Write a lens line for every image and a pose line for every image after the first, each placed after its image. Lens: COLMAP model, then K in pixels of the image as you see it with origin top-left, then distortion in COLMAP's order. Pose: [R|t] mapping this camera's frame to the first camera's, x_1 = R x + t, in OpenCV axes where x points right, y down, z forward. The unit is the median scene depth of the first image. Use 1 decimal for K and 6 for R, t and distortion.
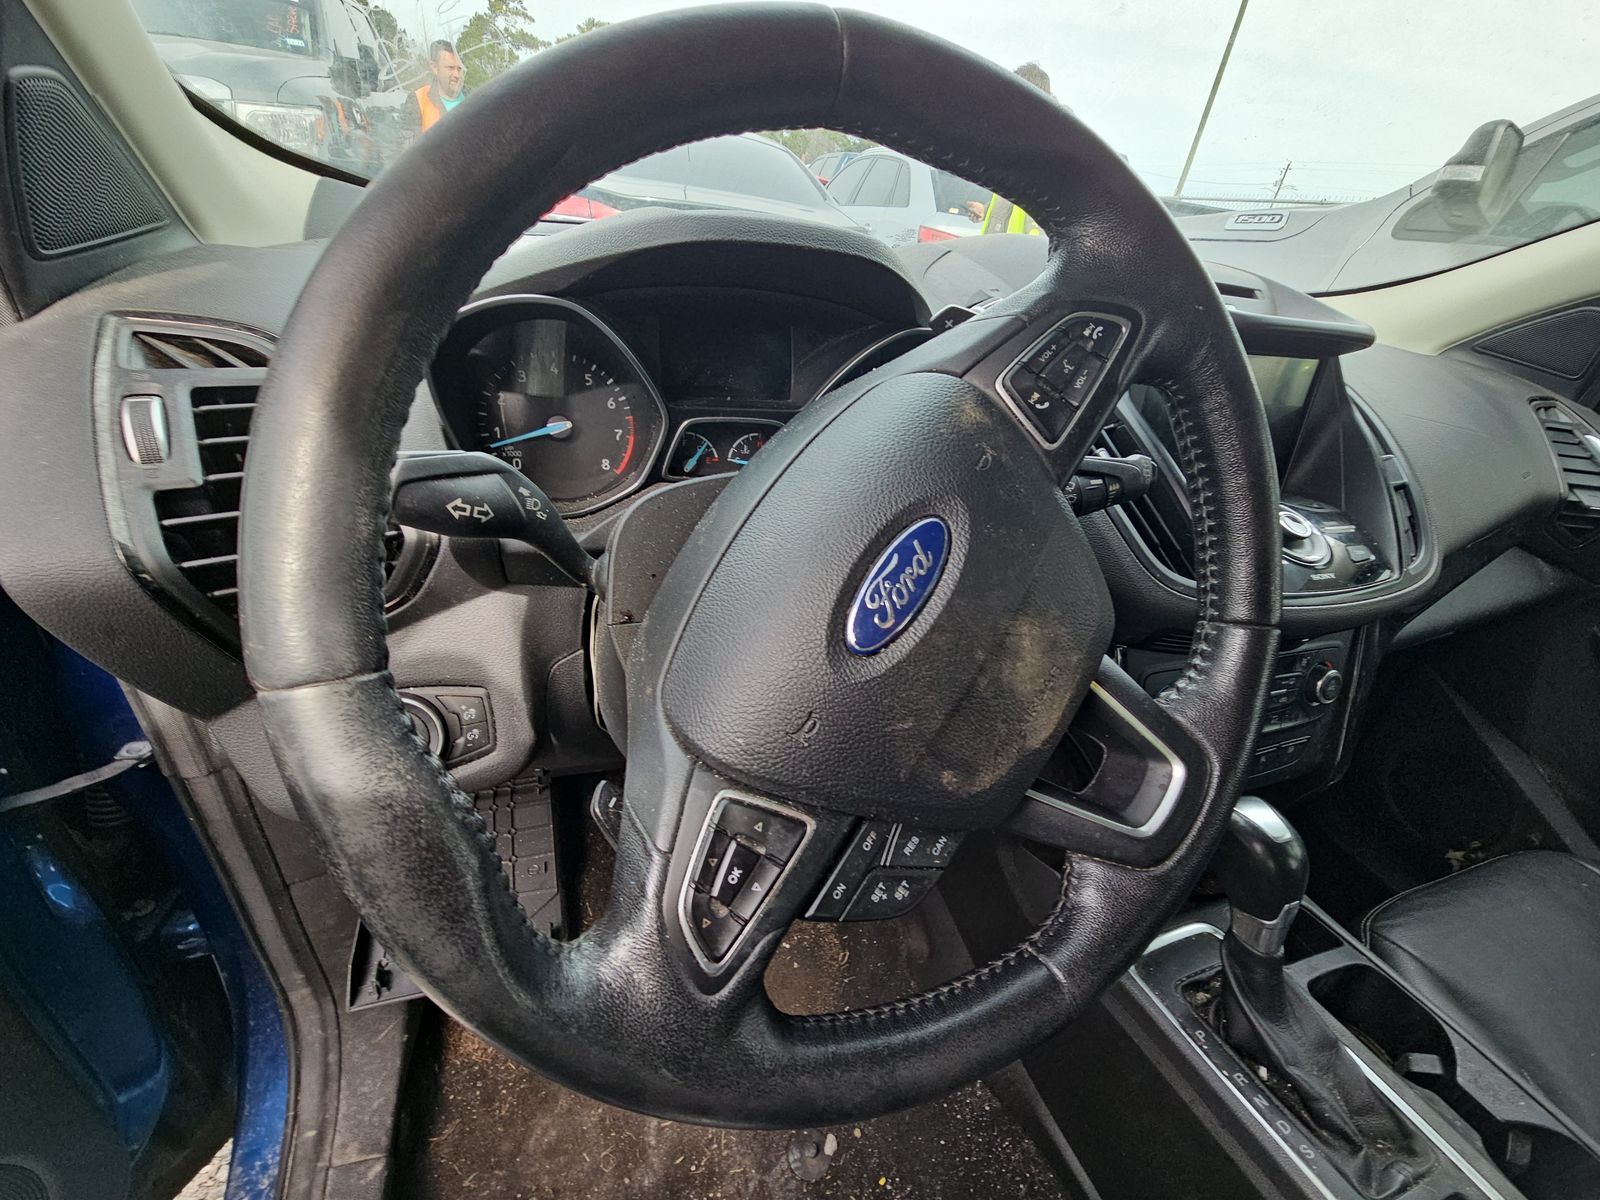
lens RADIAL K [[654.4, 0, 819.7], [0, 654.4, 605.4], [0, 0, 1]] dist [0.015194, -0.015476]
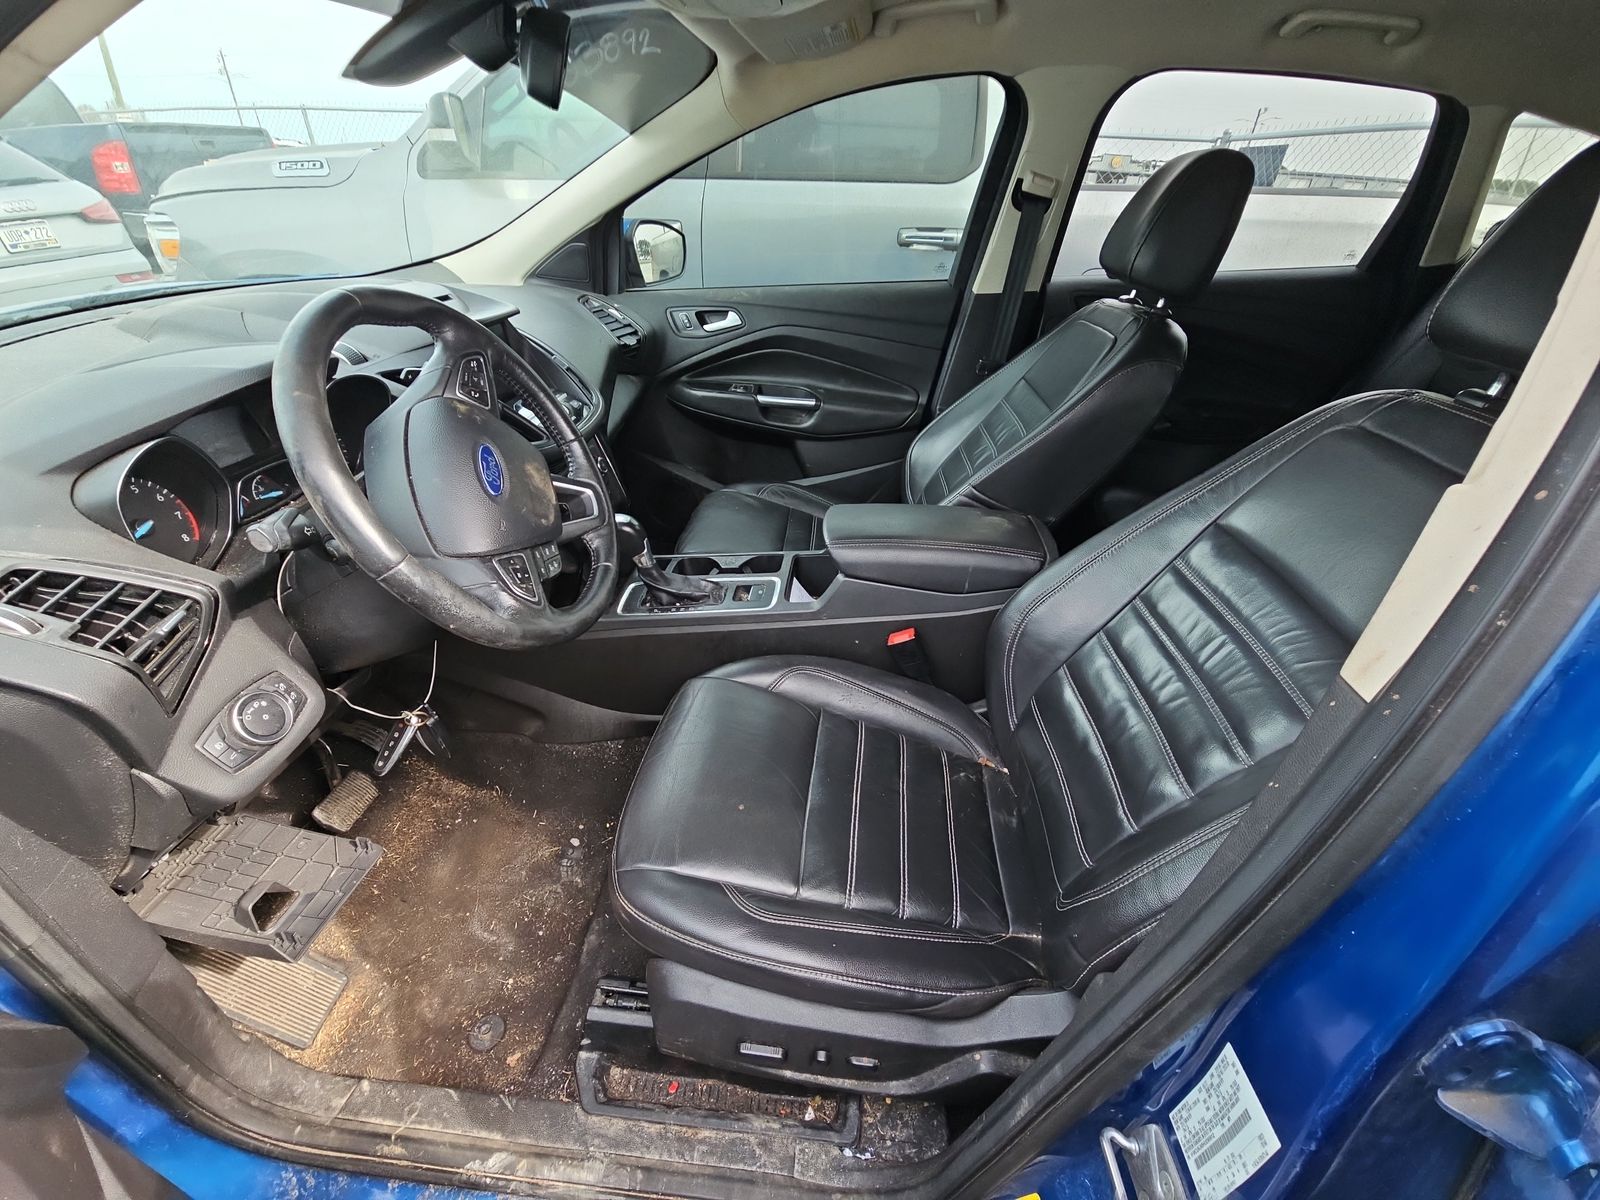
lens RADIAL K [[643.5, 0, 805.3], [0, 643.5, 604.8], [0, 0, 1]] dist [0.001559, -0.000358]
pose [[0.411012, -0.578357, 0.704679, -0.768972], [0.481384, 0.794124, 0.370995, 0.025424], [-0.774170, 0.186738, 0.604806, -0.777616]]
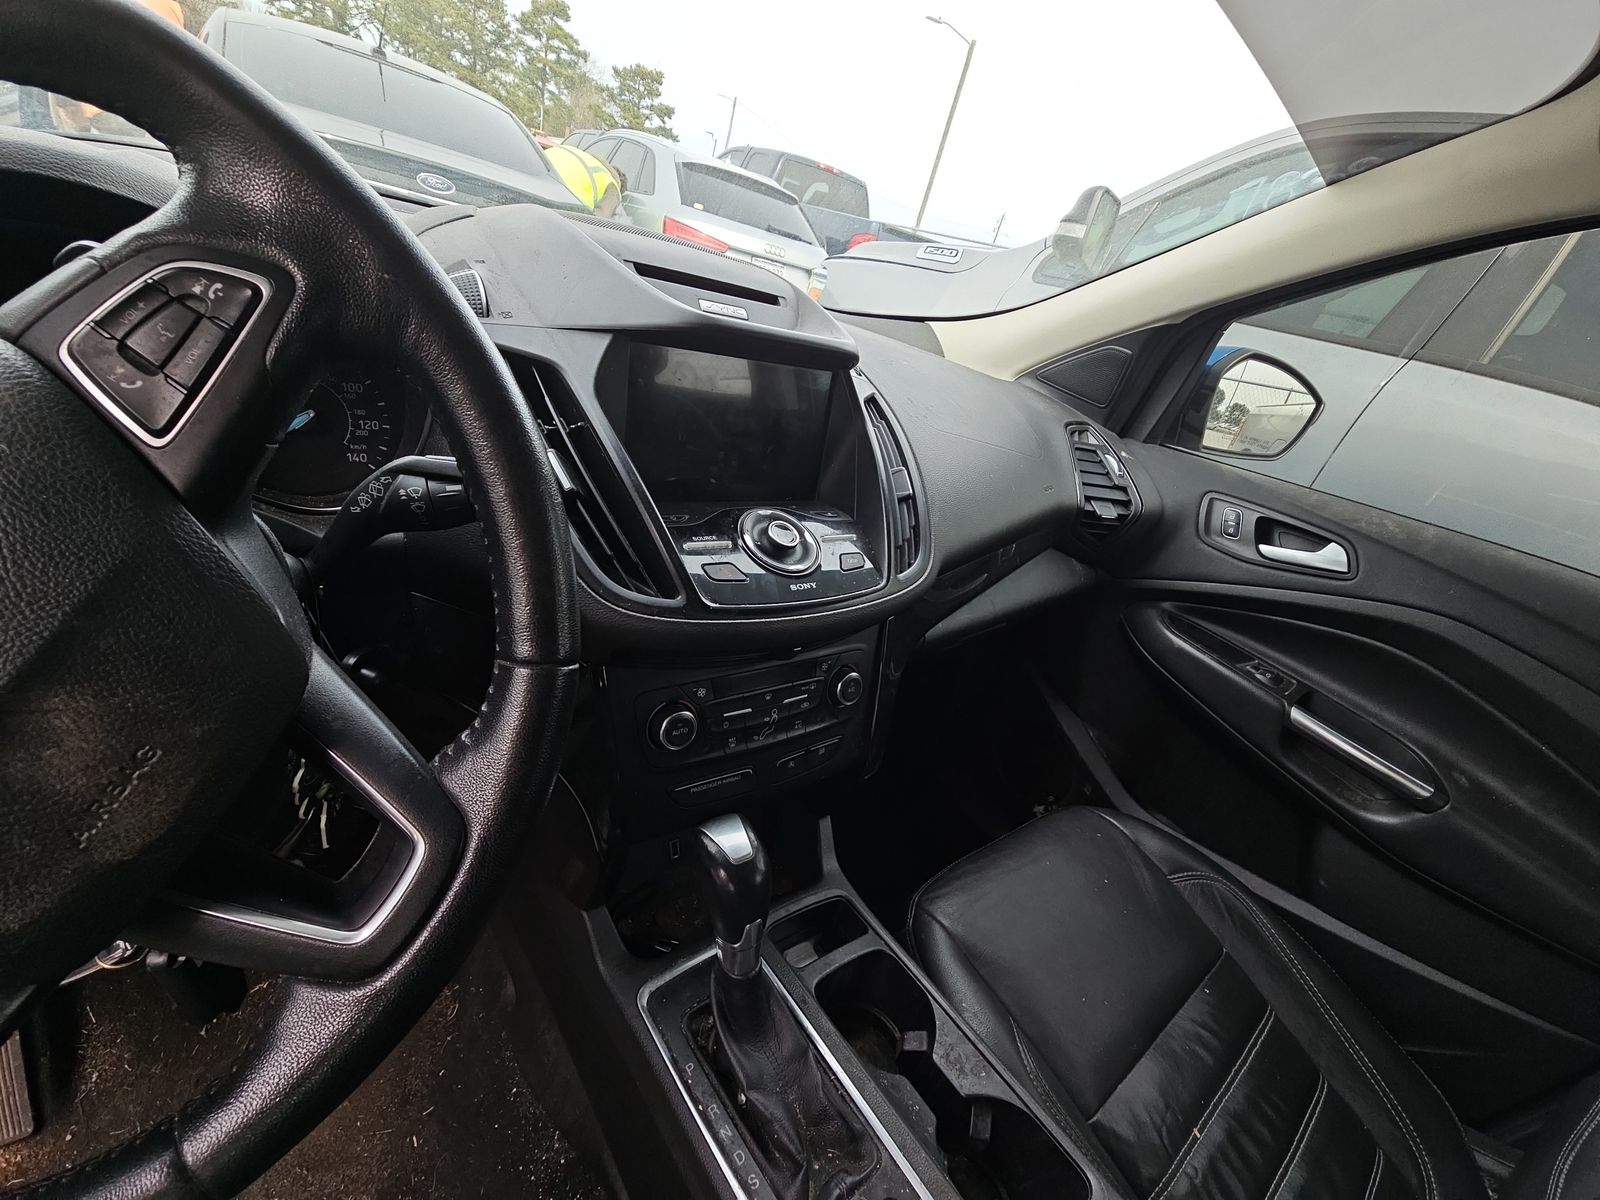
lens RADIAL K [[643.5, 0, 805.3], [0, 643.5, 604.8], [0, 0, 1]] dist [0.001559, -0.000358]
pose [[0.951354, -0.028194, 0.306807, 0.424845], [0.024272, 0.999568, 0.016591, -0.029668], [-0.307142, -0.008337, 0.951627, 0.051981]]
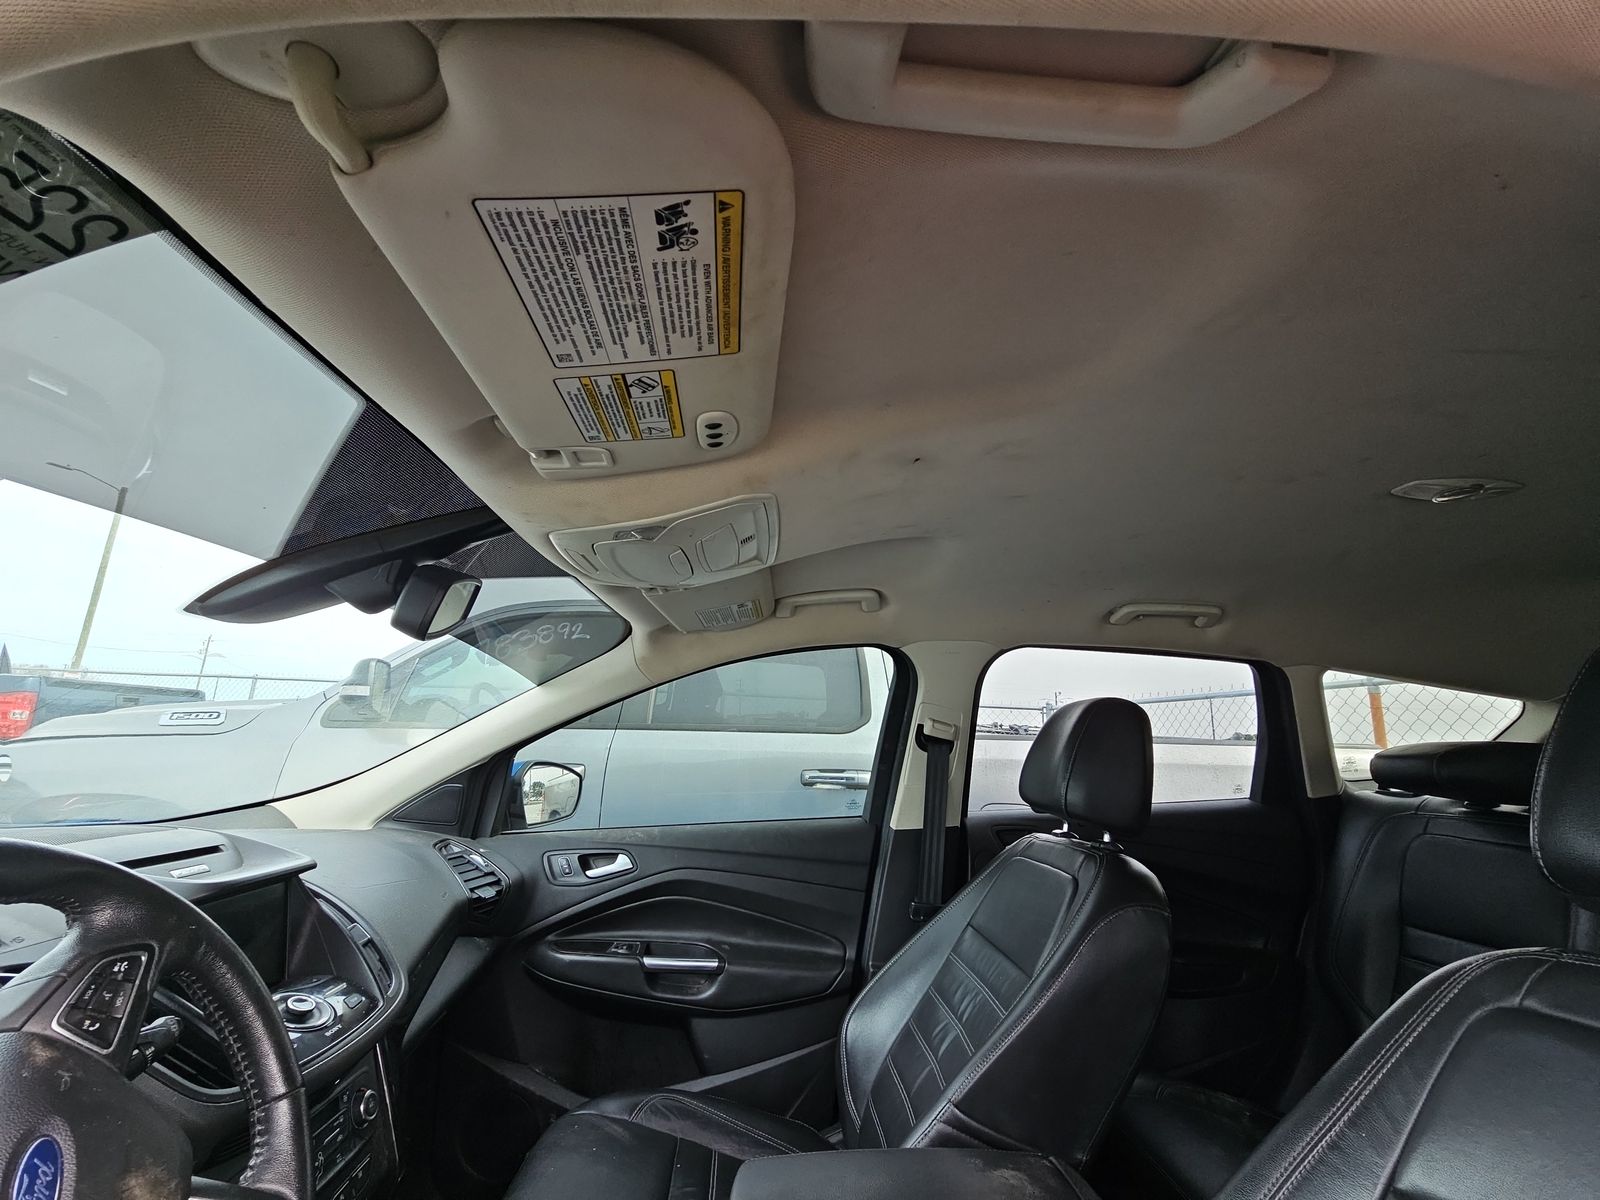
lens RADIAL K [[638.4, 0, 799.7], [0, 638.4, 618.1], [0, 0, 1]] dist [0.015301, -0.017141]
pose [[0.286155, 0.081582, 0.954704, -0.319431], [0.492553, 0.842122, -0.219595, 0.004579], [-0.821892, 0.533080, 0.200794, -0.553936]]
